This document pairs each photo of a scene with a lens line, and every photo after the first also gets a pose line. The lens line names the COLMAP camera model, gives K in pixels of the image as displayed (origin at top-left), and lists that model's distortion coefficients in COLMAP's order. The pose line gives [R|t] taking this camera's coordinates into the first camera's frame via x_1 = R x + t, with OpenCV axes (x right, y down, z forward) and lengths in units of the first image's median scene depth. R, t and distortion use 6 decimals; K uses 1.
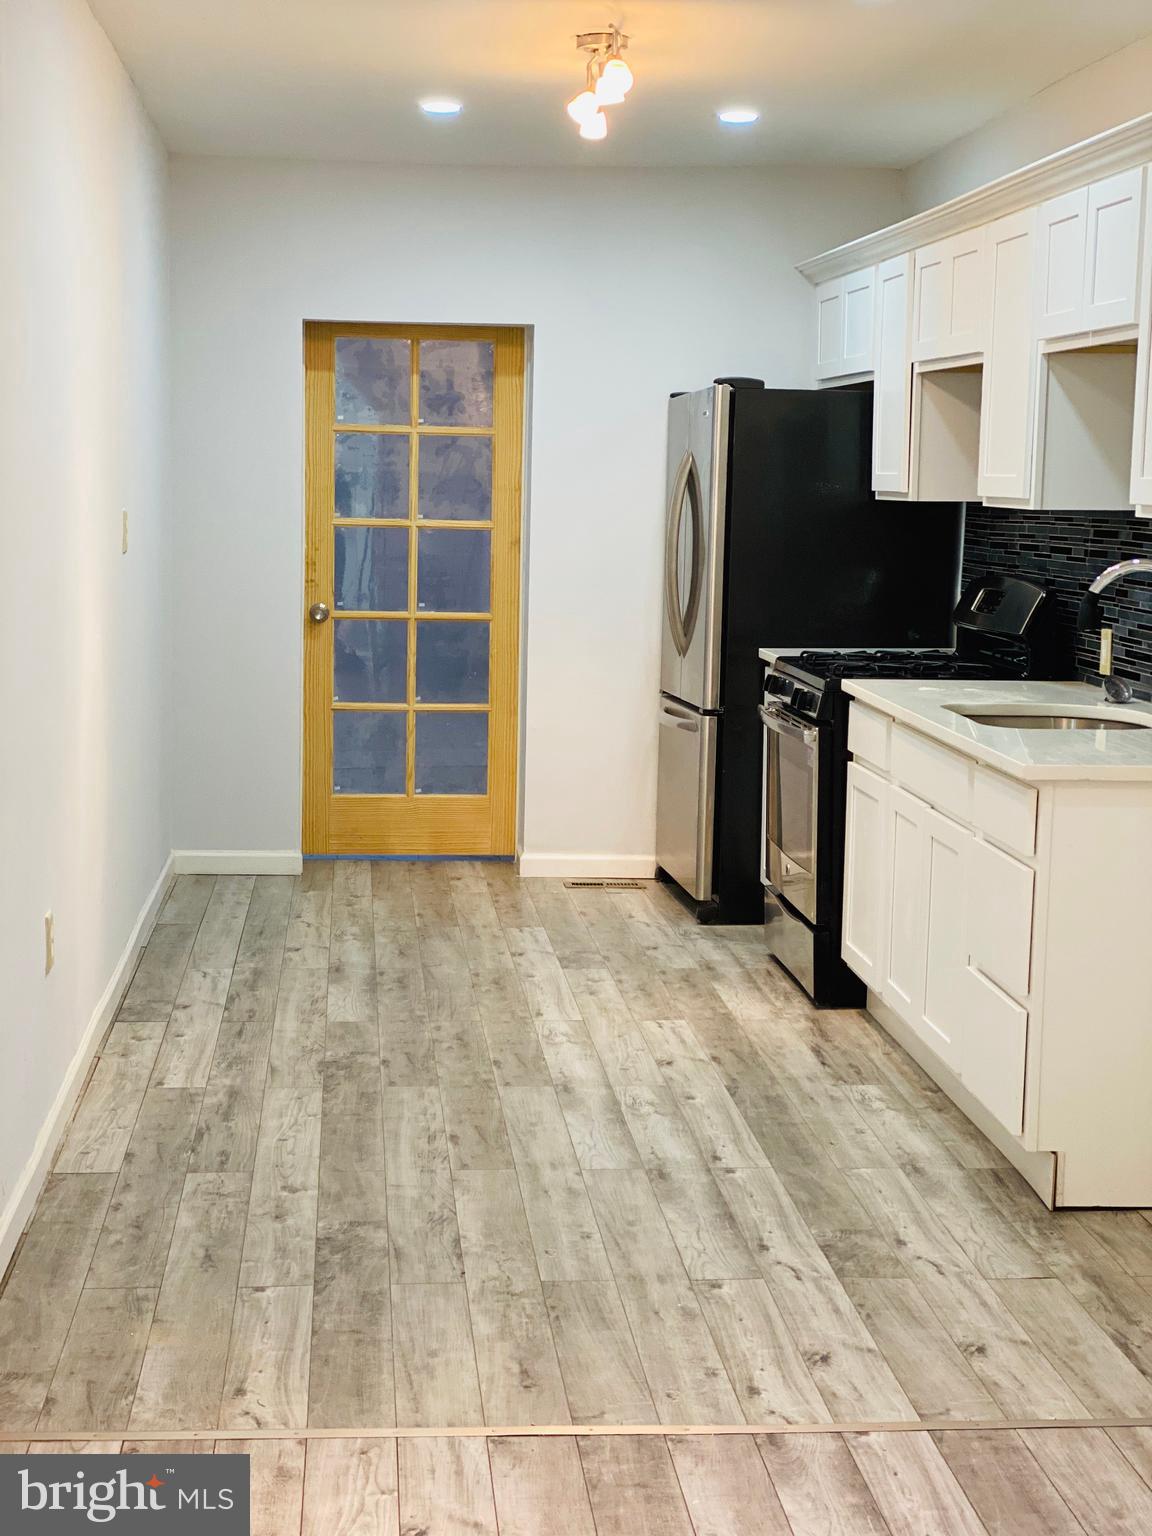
lens RADIAL K [[2332.7, 0, 575.3], [0, 2332.7, 769.0], [0, 0, 1]] dist [0.063733, 0.000000]
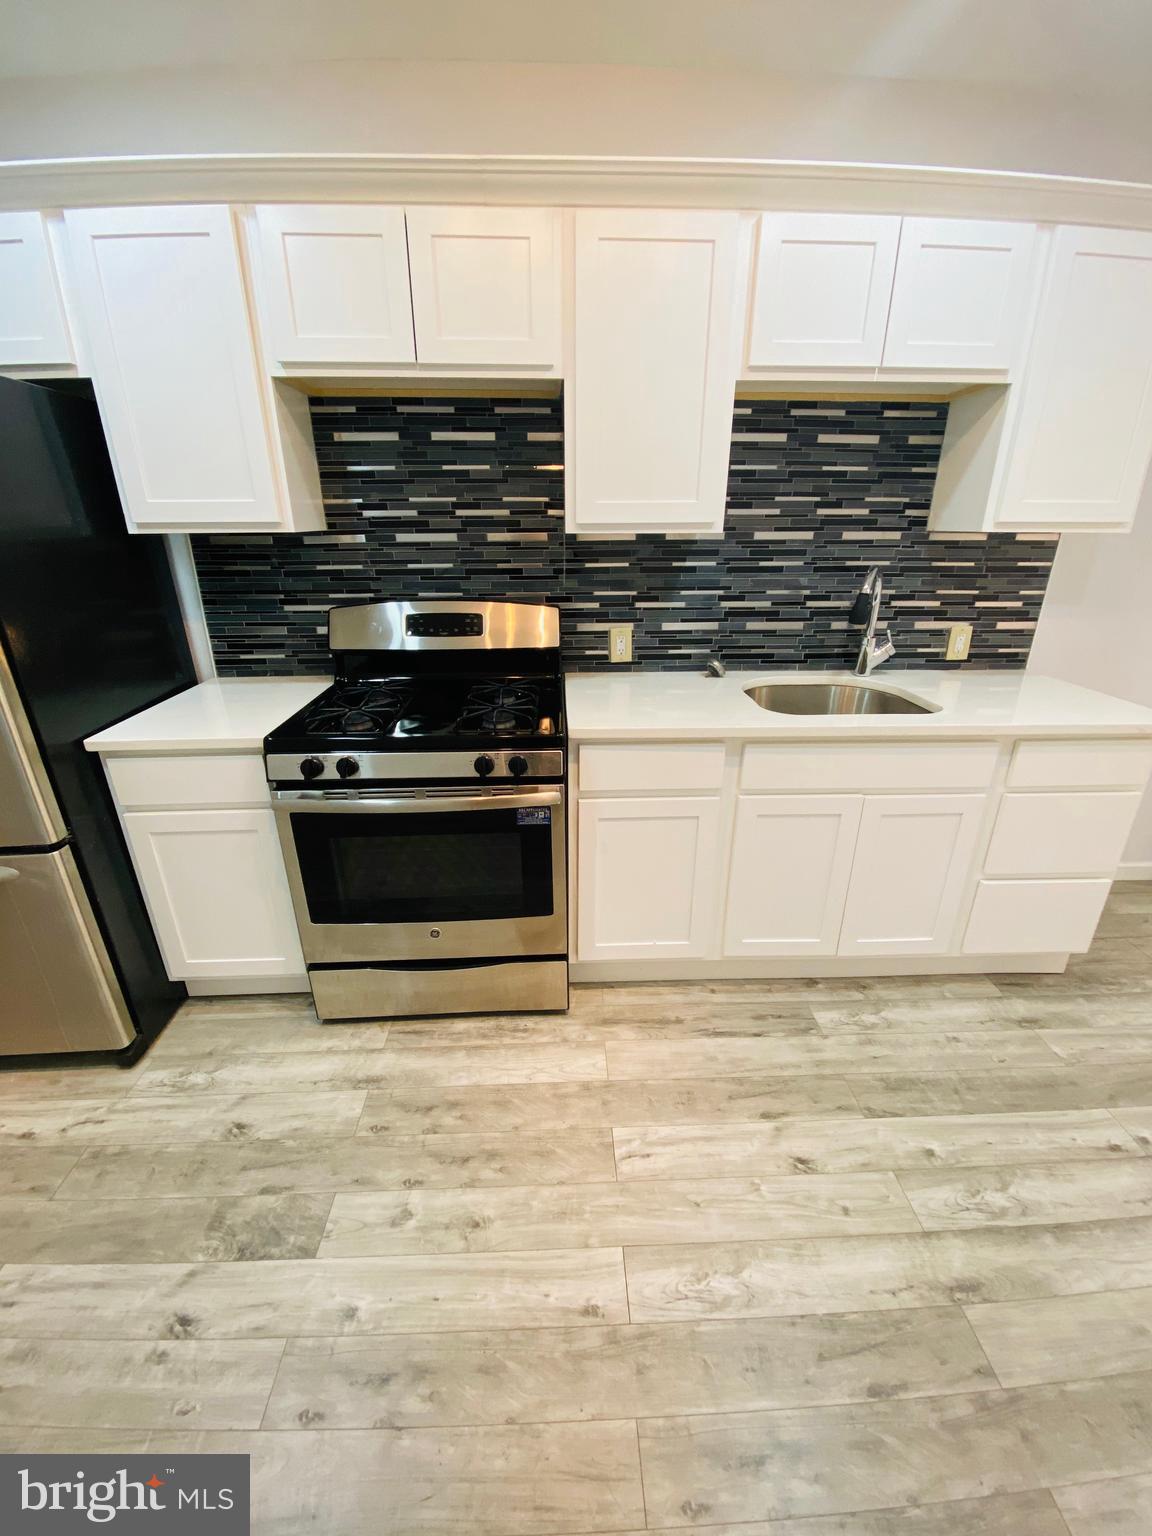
lens RADIAL K [[617.6, 0, 576.9], [0, 617.6, 760.8], [0, 0, 1]] dist [-0.025835, -0.001195]
pose [[0.067679, -0.392277, 0.917354, -0.138905], [0.126689, 0.915398, 0.382094, -0.140068], [-0.989631, 0.090359, 0.111650, 1.109811]]
